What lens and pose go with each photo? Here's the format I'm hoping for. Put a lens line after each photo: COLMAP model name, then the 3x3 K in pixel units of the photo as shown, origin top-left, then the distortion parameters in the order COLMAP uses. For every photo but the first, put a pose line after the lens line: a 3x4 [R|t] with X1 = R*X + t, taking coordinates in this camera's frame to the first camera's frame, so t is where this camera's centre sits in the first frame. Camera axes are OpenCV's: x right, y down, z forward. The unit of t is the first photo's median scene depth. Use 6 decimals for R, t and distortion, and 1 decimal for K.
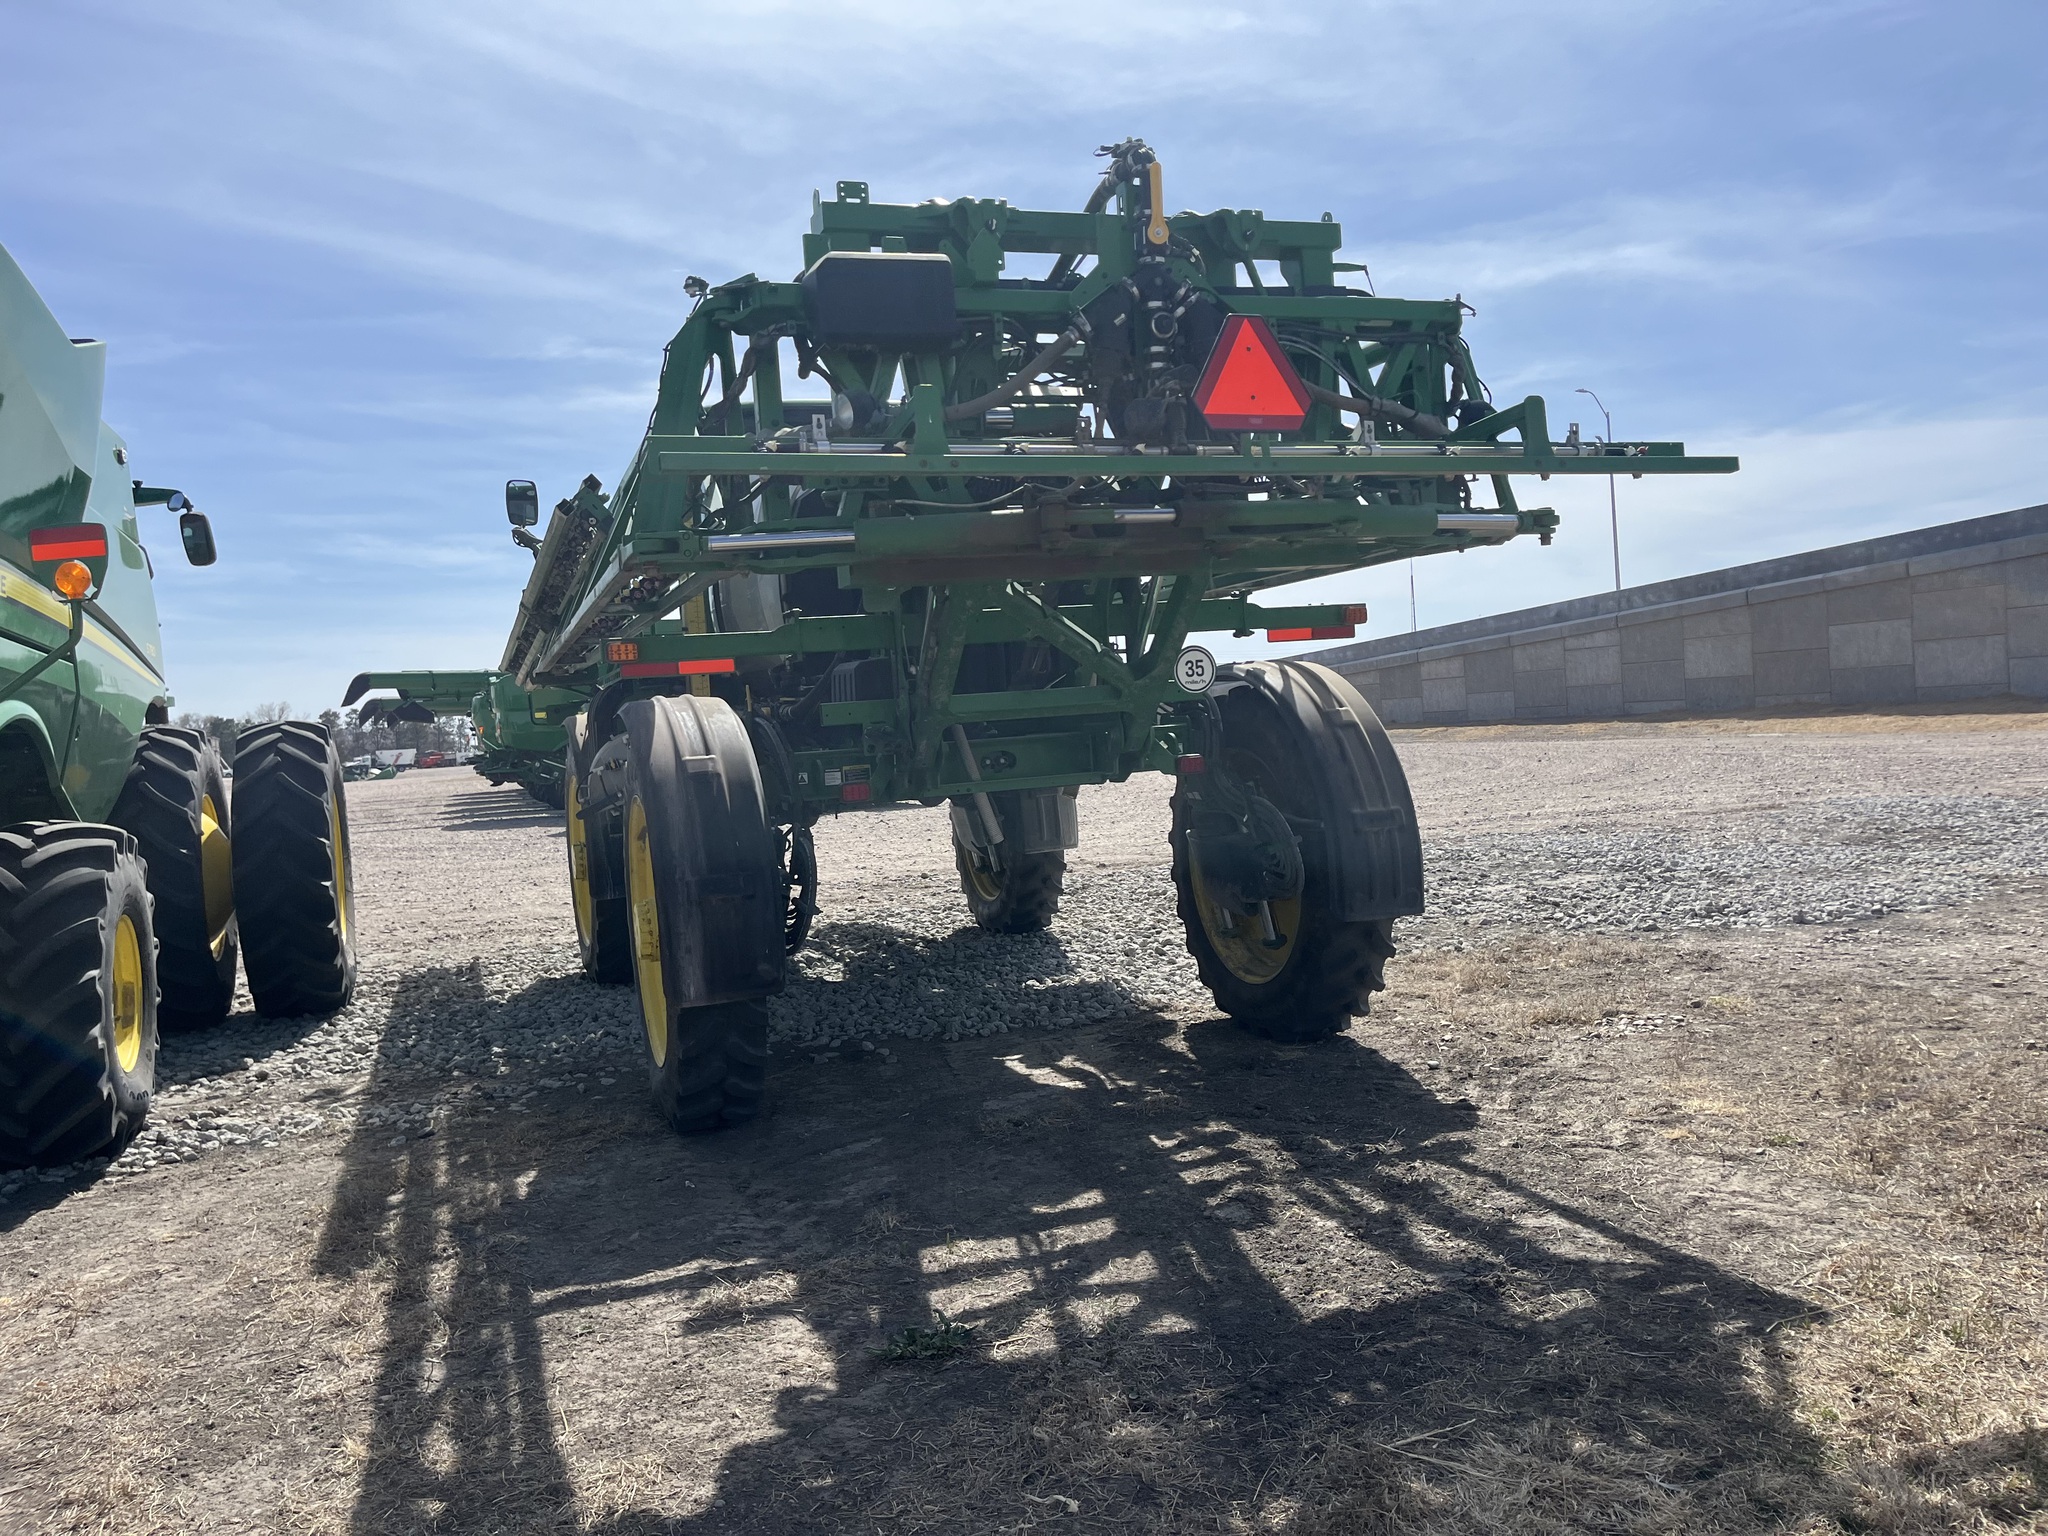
lens RADIAL K [[1574.8, 0, 1030.7], [0, 1574.8, 809.3], [0, 0, 1]] dist [0.026573, -0.013473]
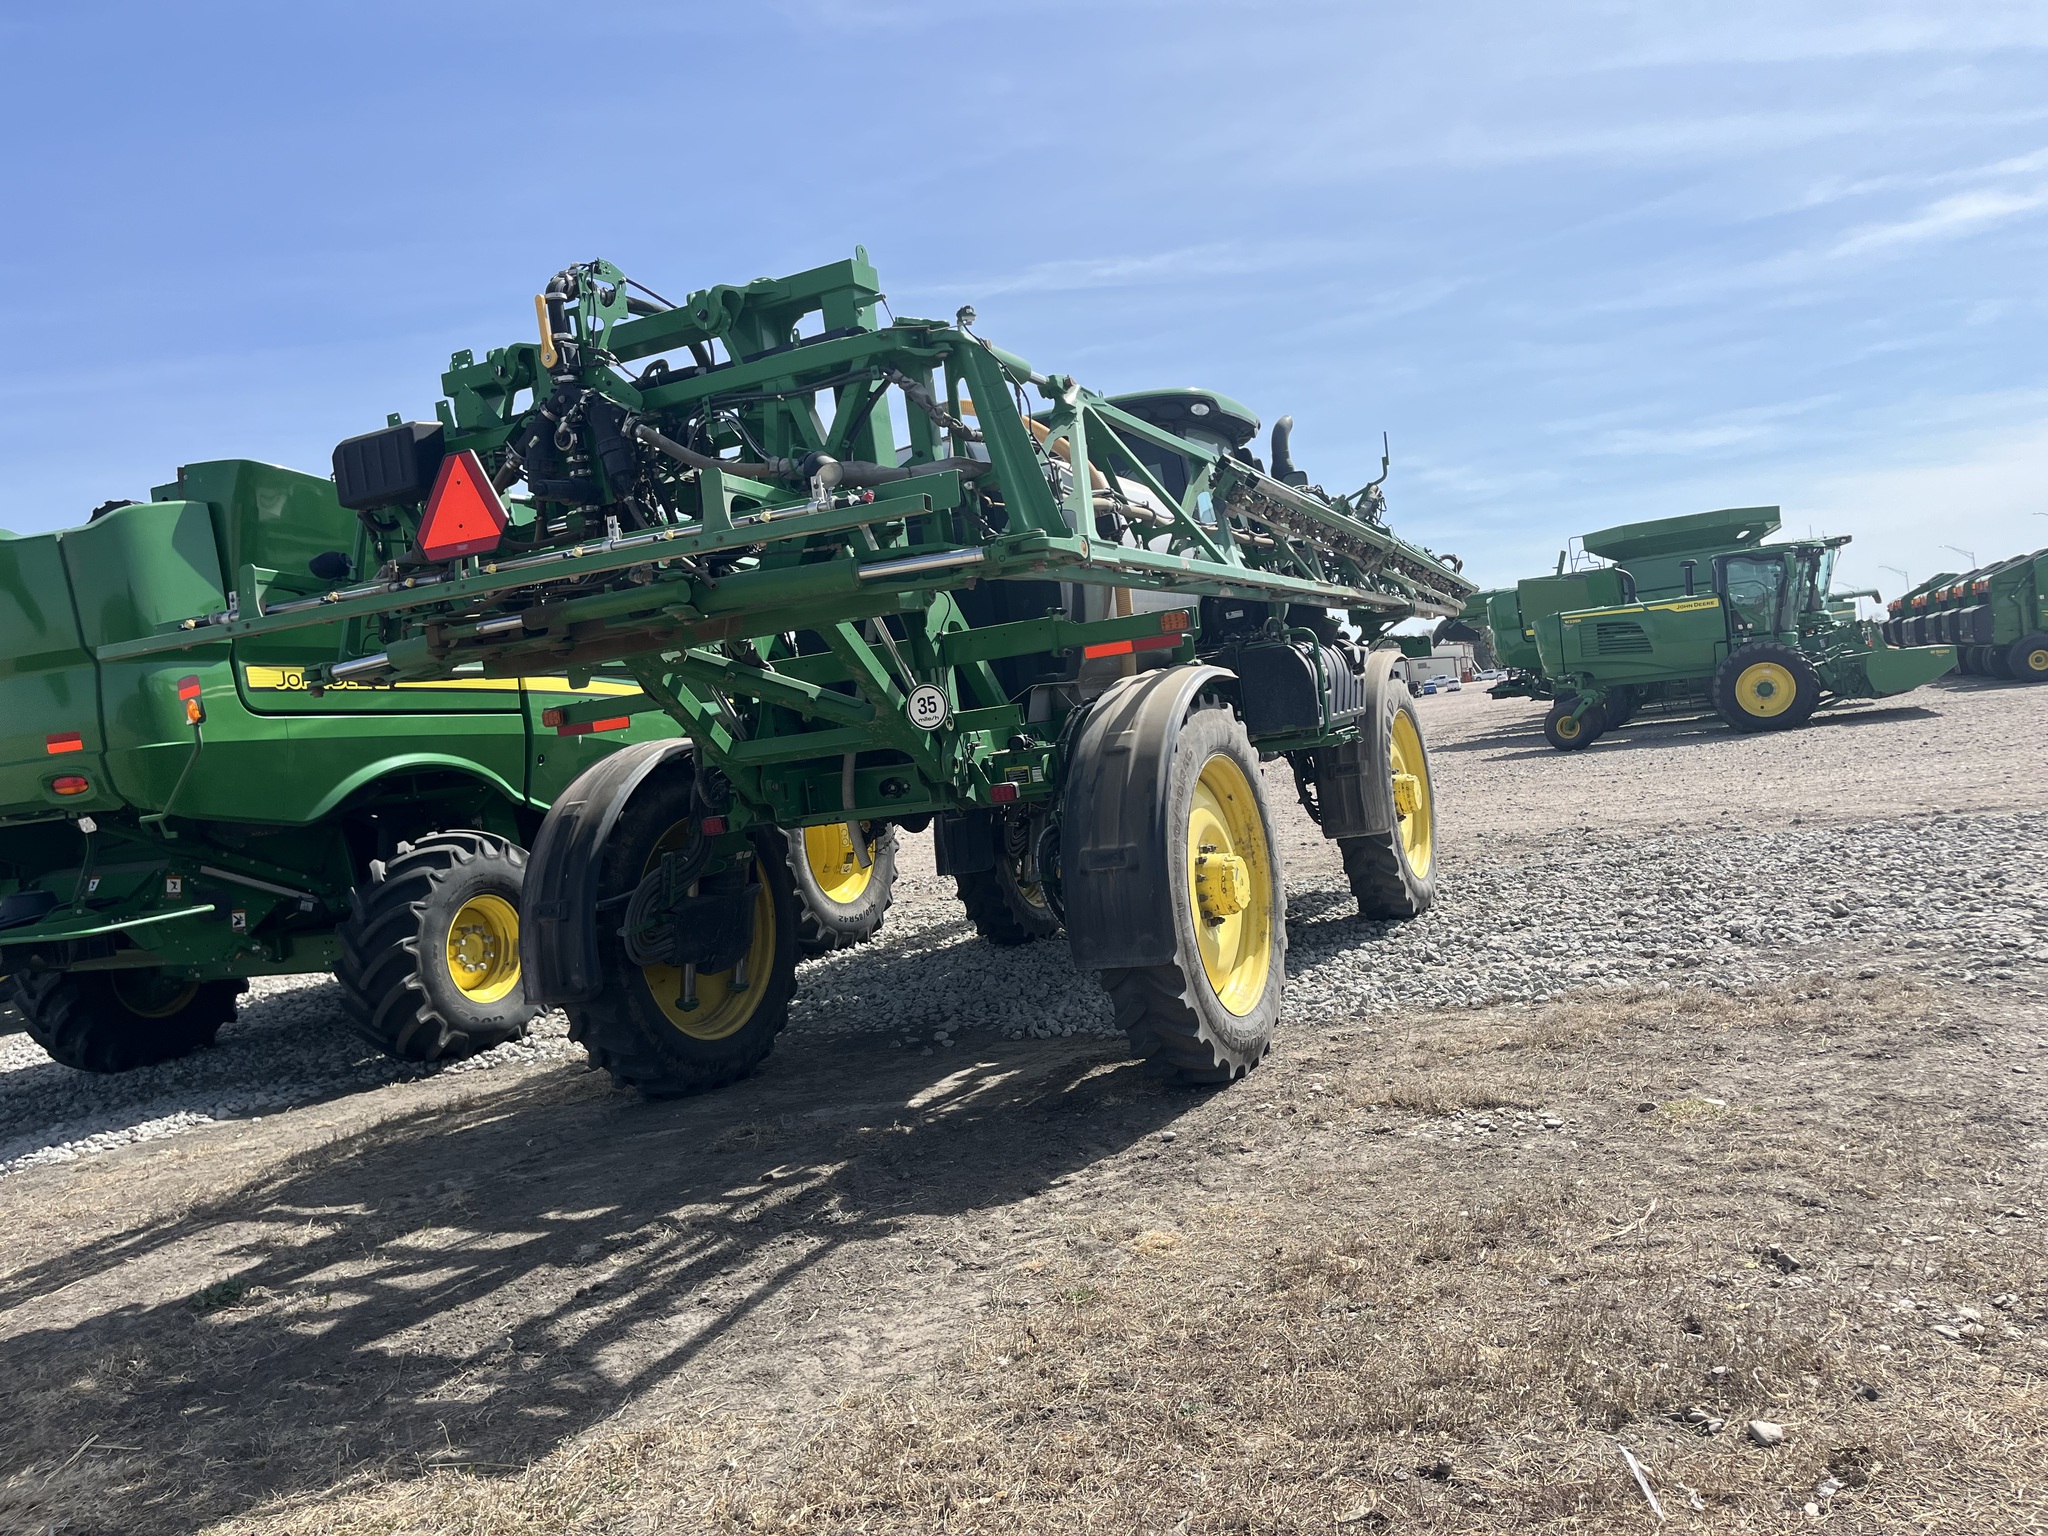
lens RADIAL K [[1574.8, 0, 1031.2], [0, 1574.8, 779.7], [0, 0, 1]] dist [0.026573, -0.013473]
pose [[0.716237, -0.003514, -0.697848, 0.979863], [0.038689, 0.998649, 0.034679, -0.086296], [0.696784, -0.051838, 0.715406, 0.386045]]
